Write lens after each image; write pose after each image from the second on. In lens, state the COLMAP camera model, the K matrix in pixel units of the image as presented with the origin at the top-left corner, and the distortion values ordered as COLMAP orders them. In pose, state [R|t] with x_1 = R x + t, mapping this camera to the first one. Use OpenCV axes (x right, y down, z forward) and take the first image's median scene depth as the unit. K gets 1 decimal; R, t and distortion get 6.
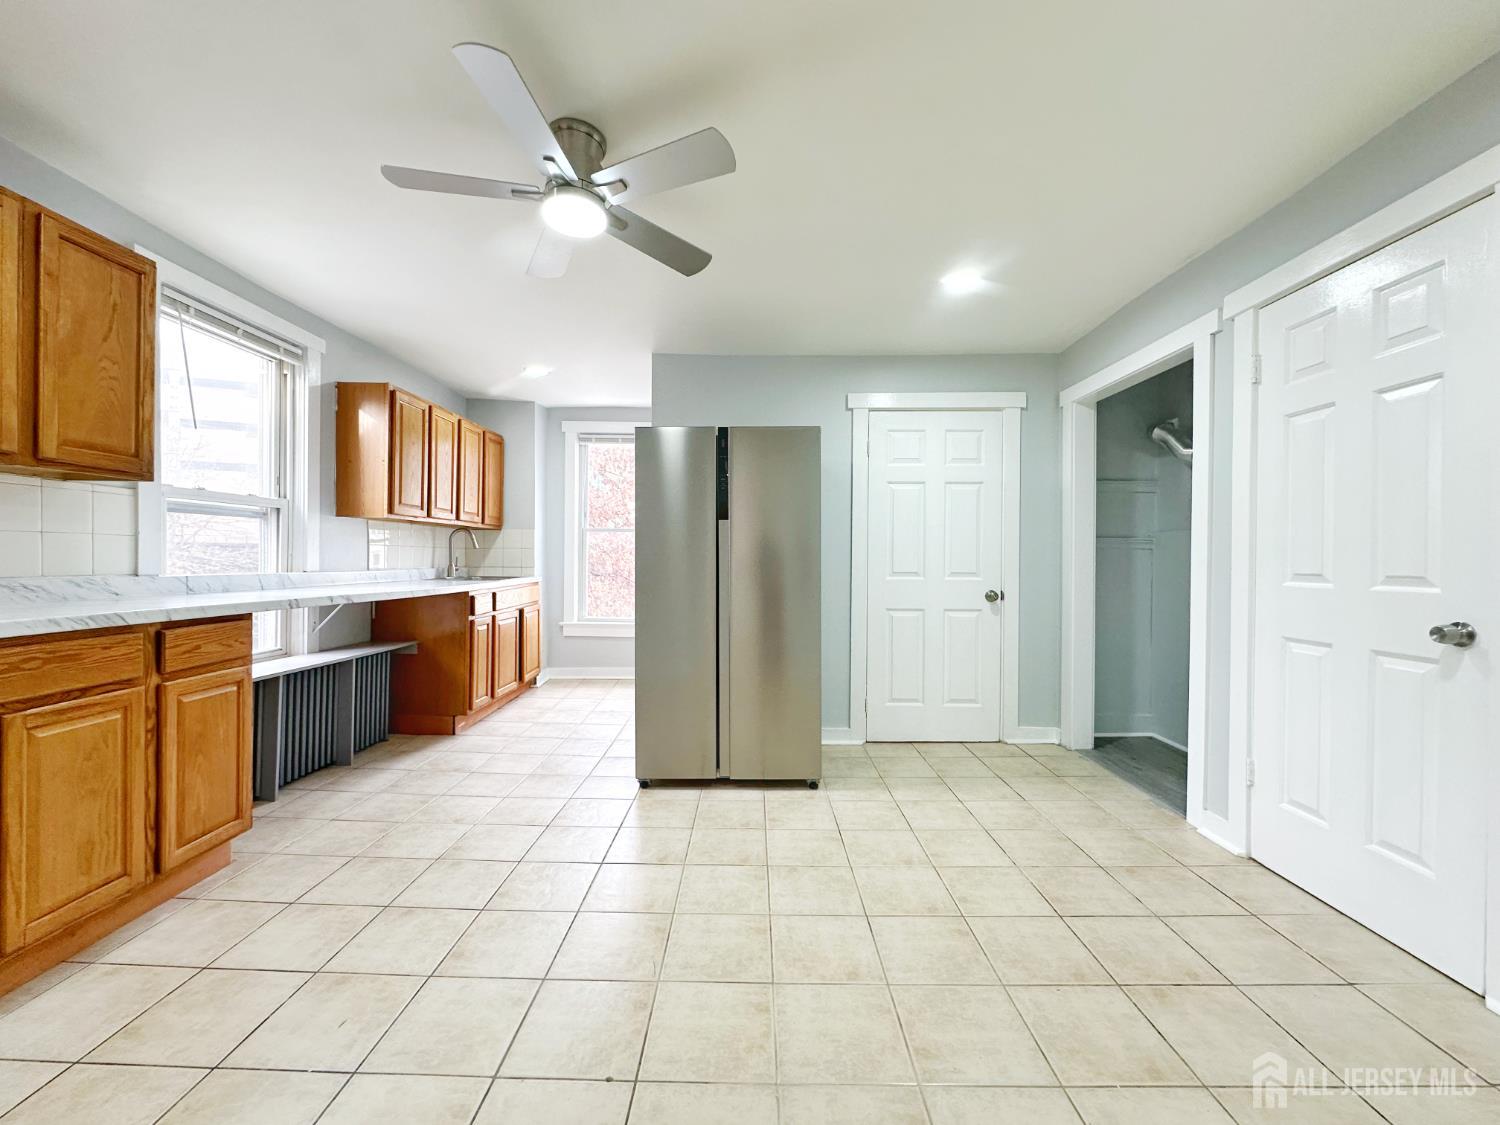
lens RADIAL K [[624.1, 0, 750.0], [0, 624.1, 562.5], [0, 0, 1]] dist [-0.002116, 0.000015]
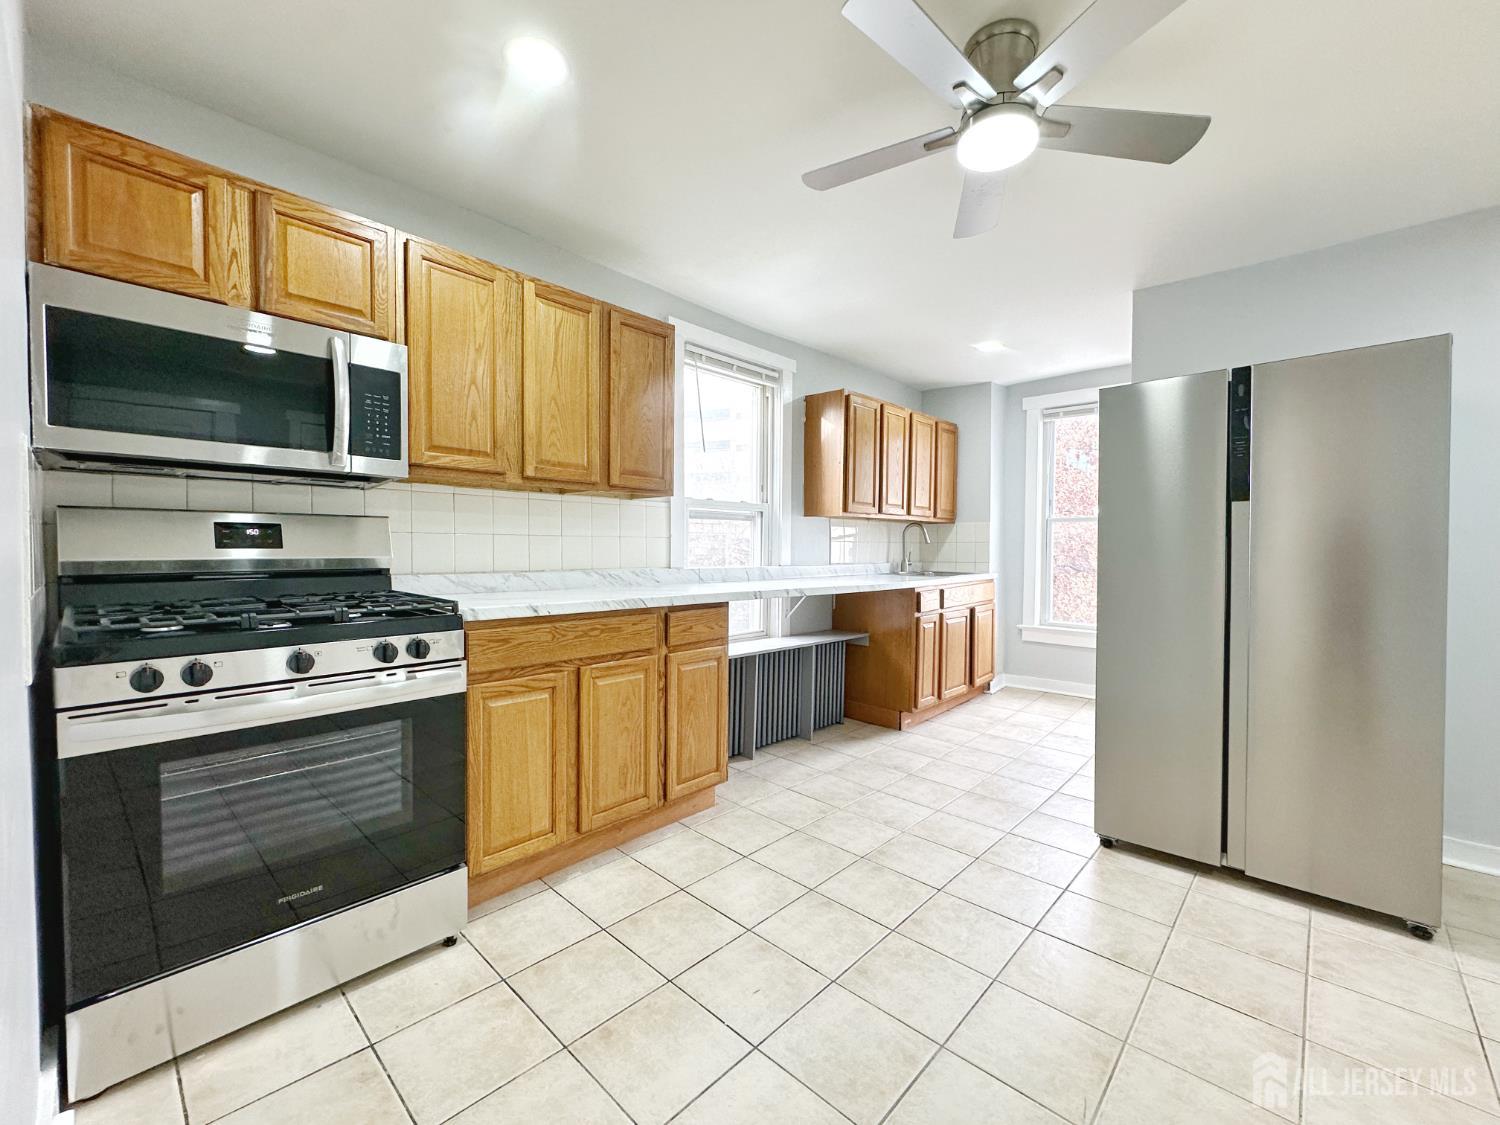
lens RADIAL K [[624.1, 0, 750.0], [0, 624.1, 562.5], [0, 0, 1]] dist [-0.002116, 0.000015]
pose [[0.728360, 0.013548, -0.685061, 0.040899], [-0.002120, 0.999844, 0.017519, -0.012545], [0.685192, -0.011307, 0.728275, 0.134180]]
